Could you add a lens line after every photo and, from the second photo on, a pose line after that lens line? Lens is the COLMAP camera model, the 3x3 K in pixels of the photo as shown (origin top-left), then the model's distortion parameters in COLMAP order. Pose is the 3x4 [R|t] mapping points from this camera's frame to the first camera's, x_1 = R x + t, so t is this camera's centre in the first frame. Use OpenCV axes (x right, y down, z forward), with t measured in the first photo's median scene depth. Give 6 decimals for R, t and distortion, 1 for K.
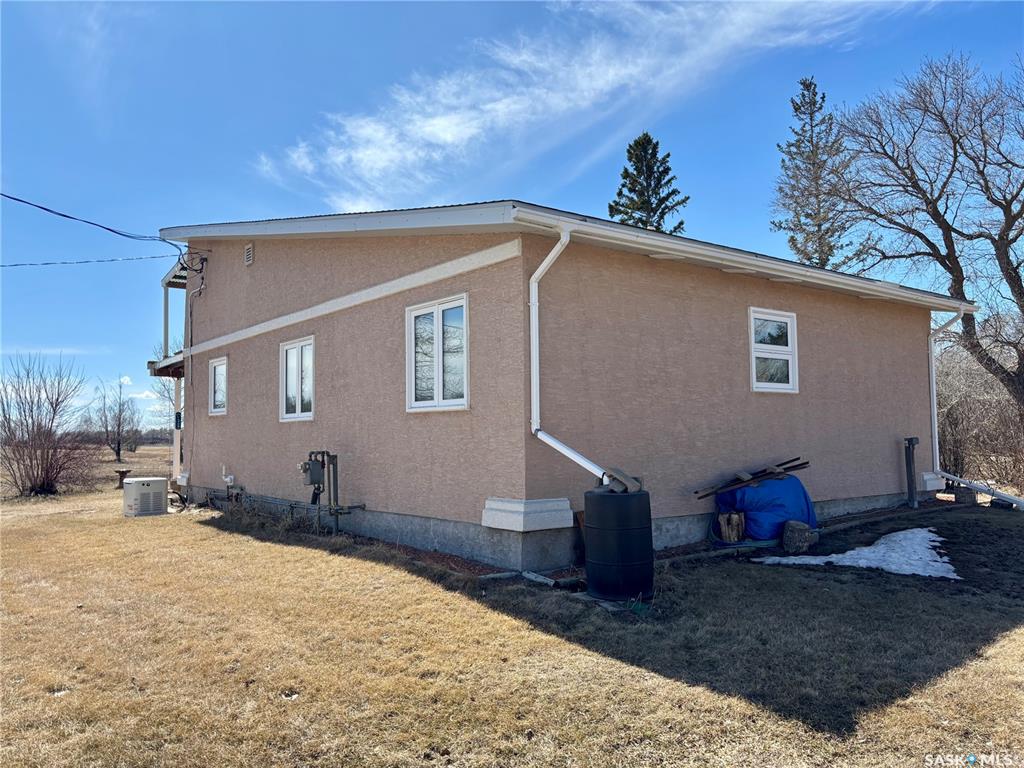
lens RADIAL K [[779.8, 0, 506.7], [0, 779.8, 381.9], [0, 0, 1]] dist [0.028122, -0.000517]
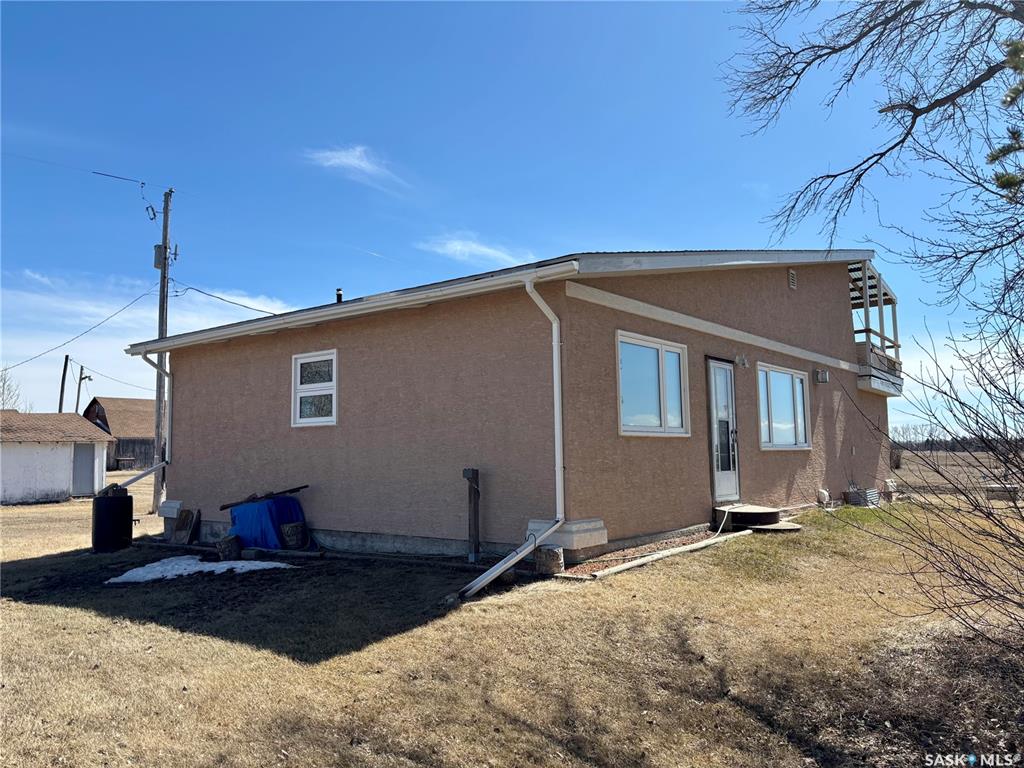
lens RADIAL K [[779.8, 0, 509.2], [0, 779.8, 385.8], [0, 0, 1]] dist [0.028122, -0.000517]
pose [[0.241627, -0.083973, -0.966729, 1.635101], [0.071835, 0.995063, -0.068480, 0.057613], [0.967707, -0.052899, 0.246466, 1.098140]]
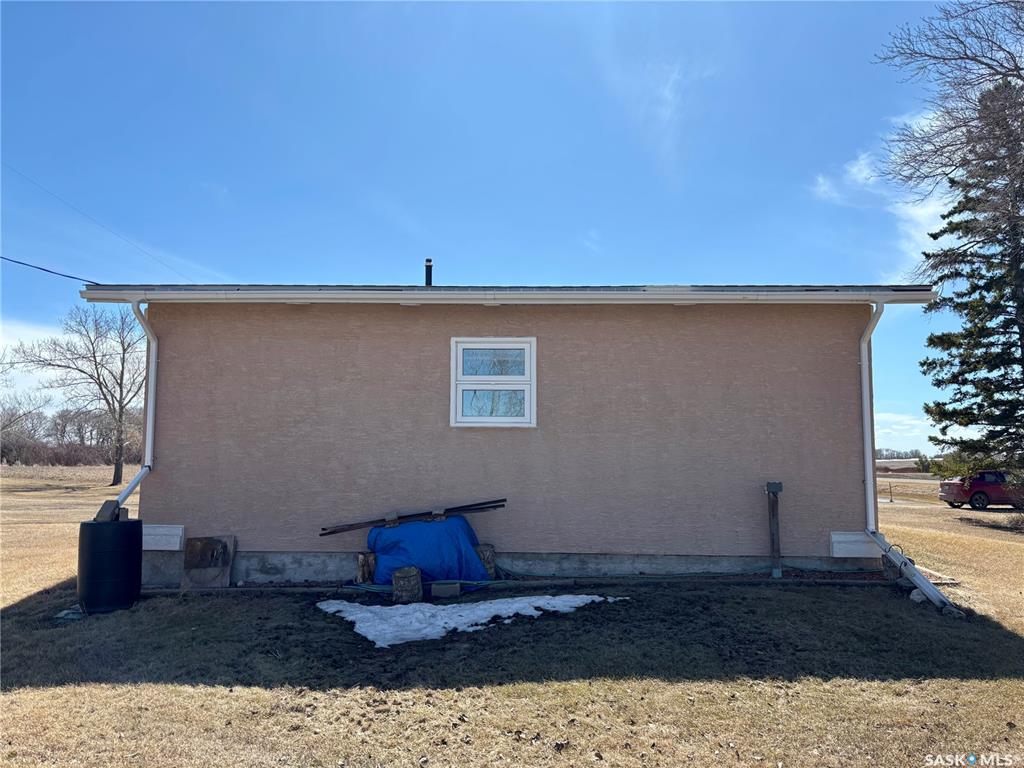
lens RADIAL K [[779.8, 0, 510.7], [0, 779.8, 388.3], [0, 0, 1]] dist [0.028122, -0.000517]
pose [[0.781896, -0.049181, -0.621467, 1.017143], [0.028685, 0.998666, -0.042942, 0.008494], [0.622749, 0.015749, 0.782263, 0.333335]]
